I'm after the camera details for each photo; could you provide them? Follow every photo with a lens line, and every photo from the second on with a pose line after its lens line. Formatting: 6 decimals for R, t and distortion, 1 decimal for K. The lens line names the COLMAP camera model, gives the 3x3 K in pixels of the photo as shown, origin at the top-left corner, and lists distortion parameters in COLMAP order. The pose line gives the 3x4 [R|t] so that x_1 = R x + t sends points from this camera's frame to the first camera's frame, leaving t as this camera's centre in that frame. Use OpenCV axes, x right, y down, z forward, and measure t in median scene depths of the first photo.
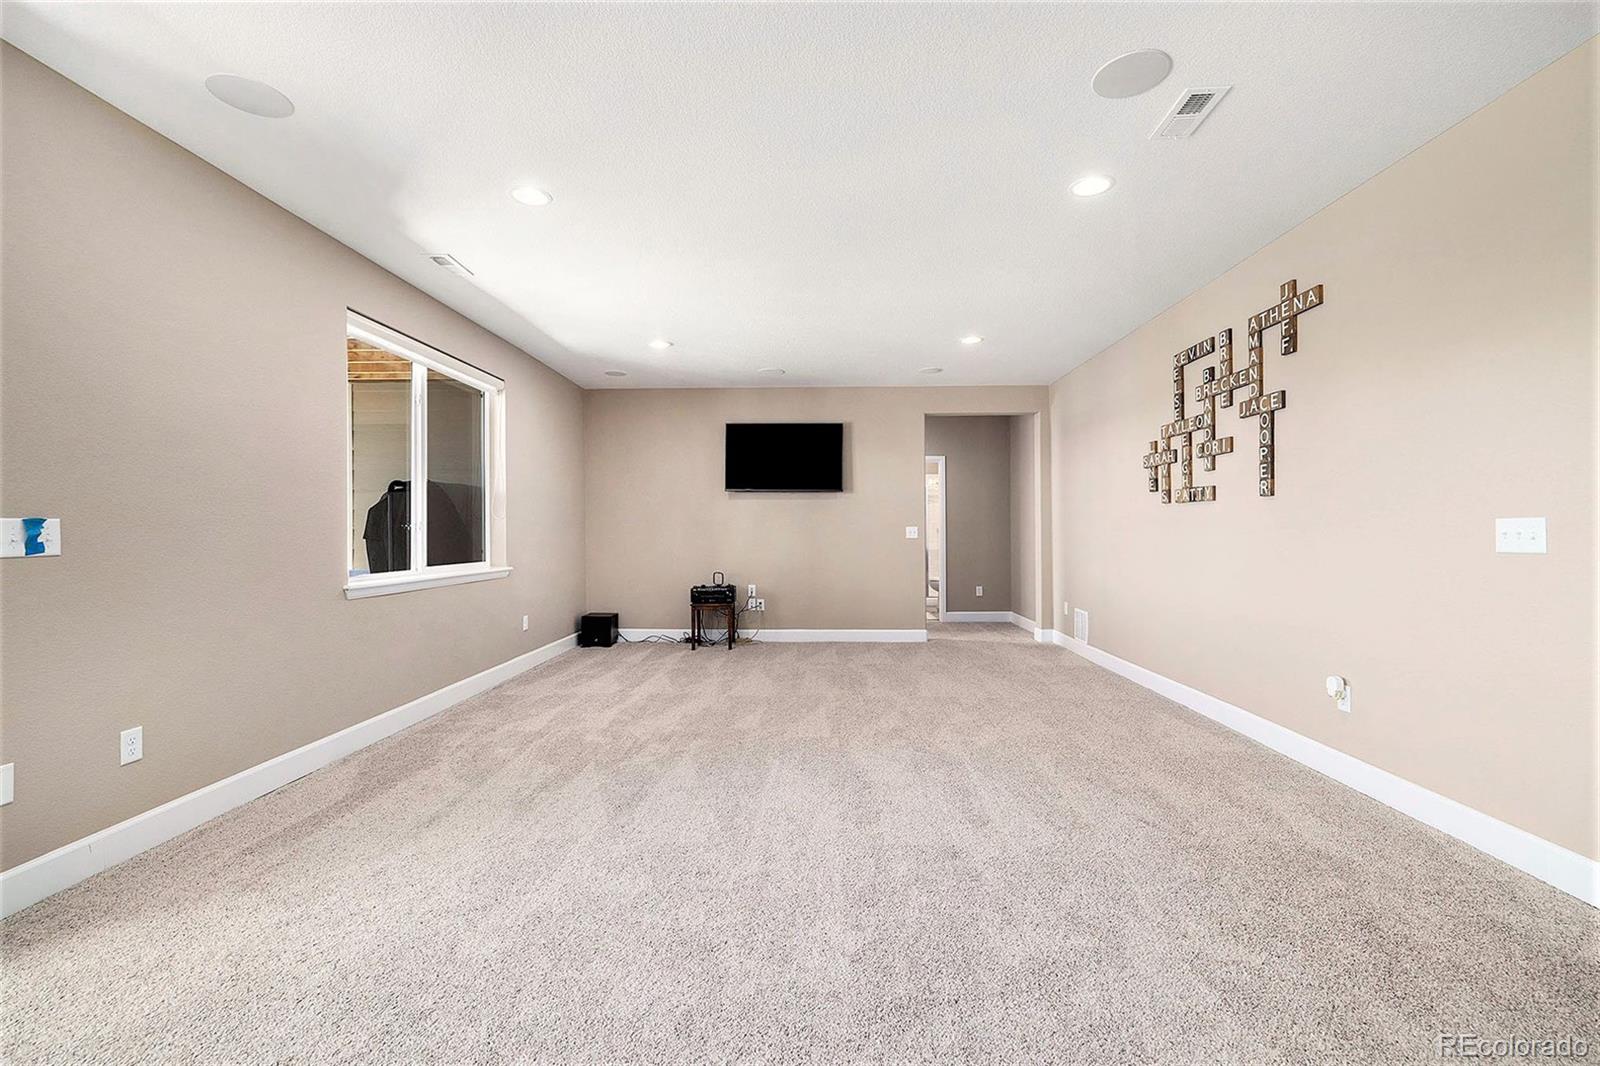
lens RADIAL K [[677.2, 0, 797.6], [0, 677.2, 537.0], [0, 0, 1]] dist [-0.000851, -0.000320]
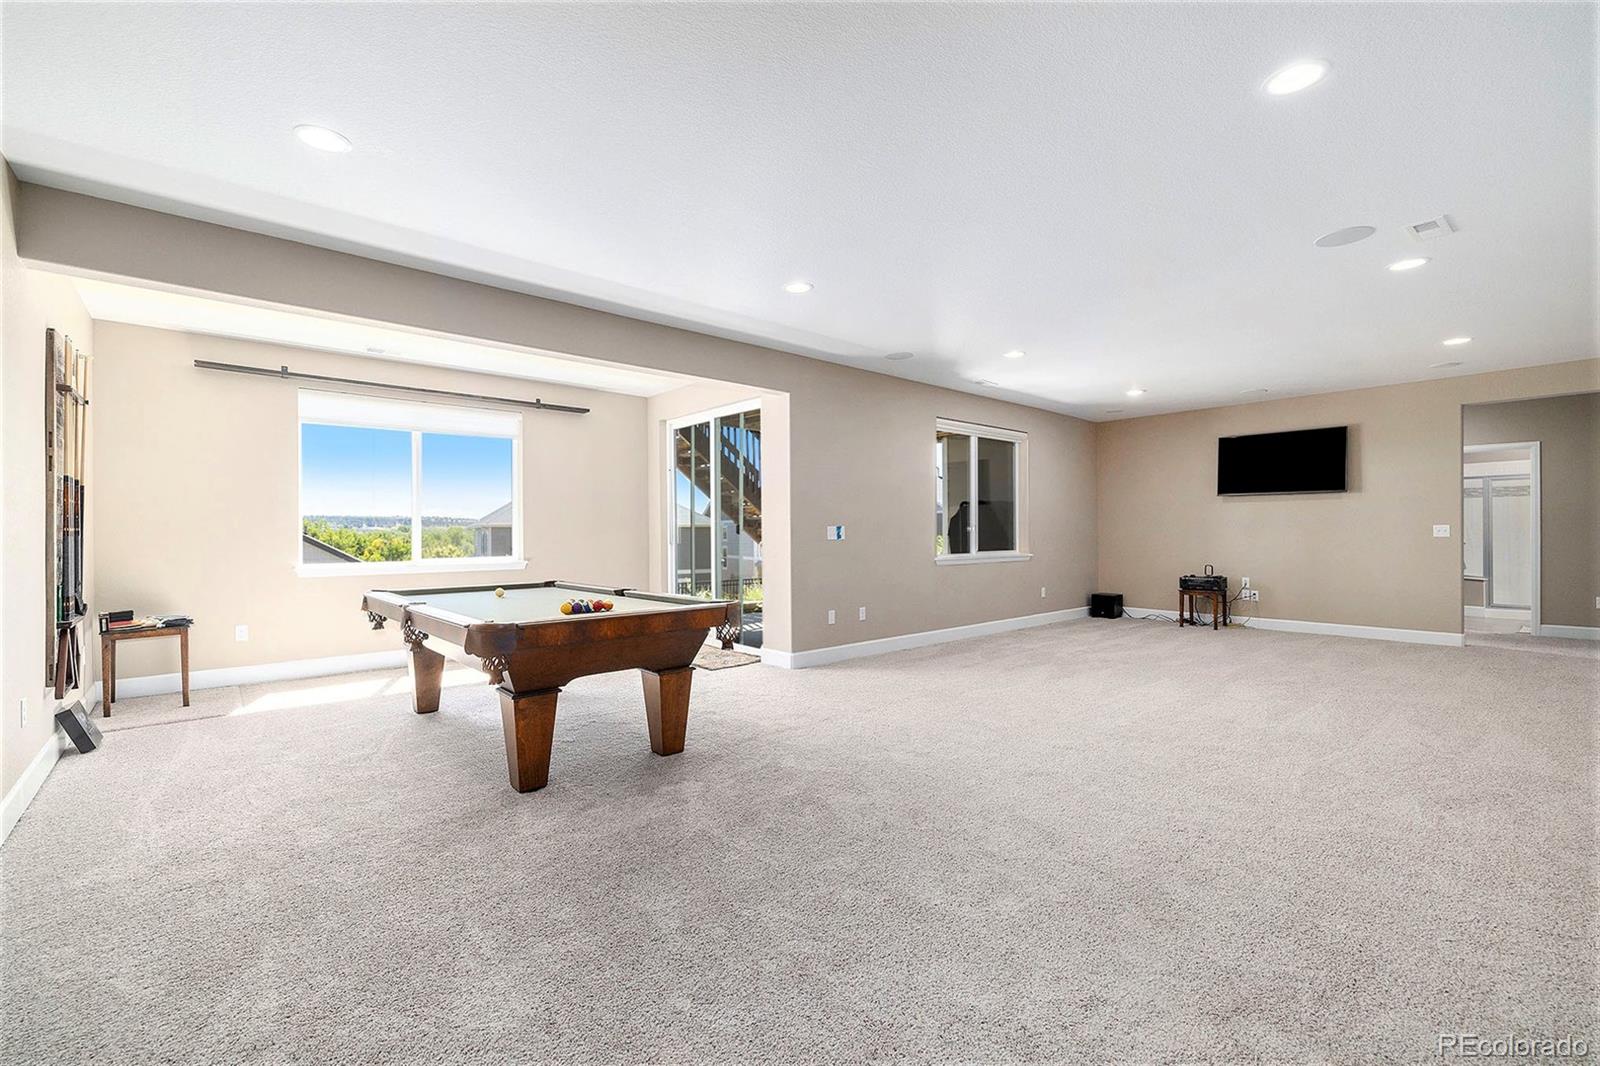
lens RADIAL K [[677.2, 0, 797.6], [0, 677.2, 537.0], [0, 0, 1]] dist [-0.000851, -0.000320]
pose [[0.681619, 0.004230, -0.731695, 0.269569], [-0.003984, 0.999990, 0.002070, 0.003860], [0.731696, 0.001504, 0.681629, -0.345221]]
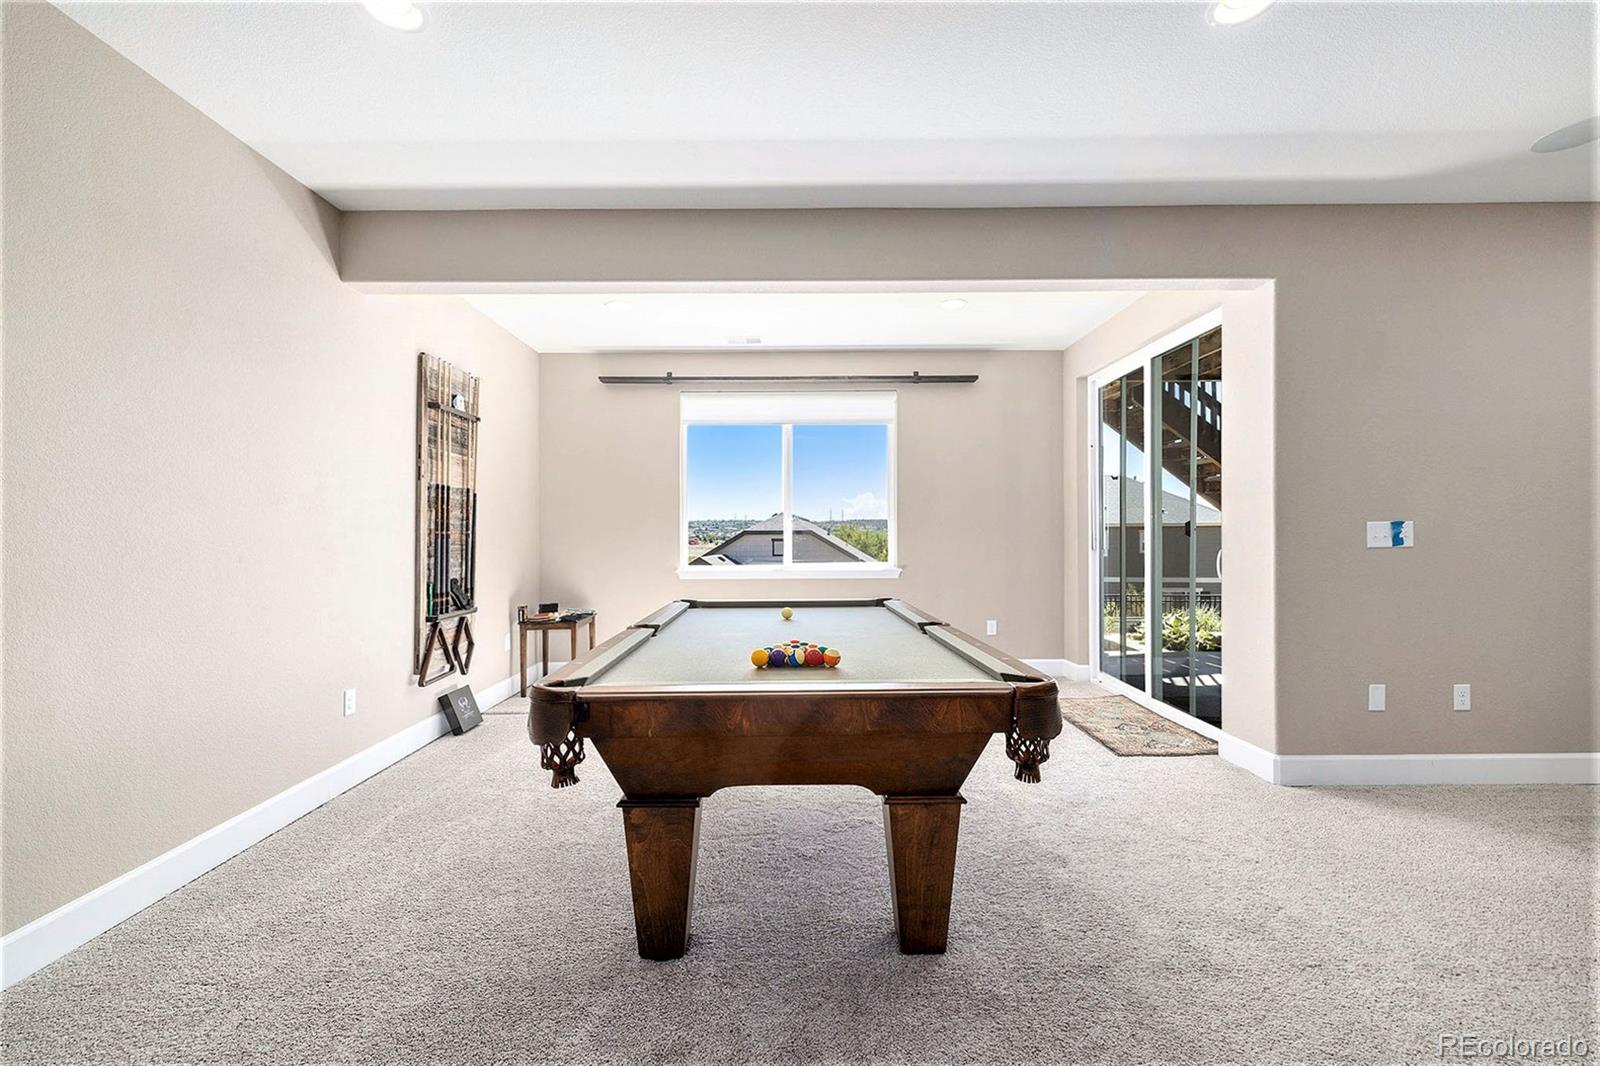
lens RADIAL K [[677.2, 0, 797.6], [0, 677.2, 537.0], [0, 0, 1]] dist [-0.000851, -0.000320]
pose [[0.038424, 0.005148, -0.999248, 0.088748], [-0.002910, 0.999983, 0.005039, 0.000926], [0.999257, 0.002714, 0.038439, -0.111469]]
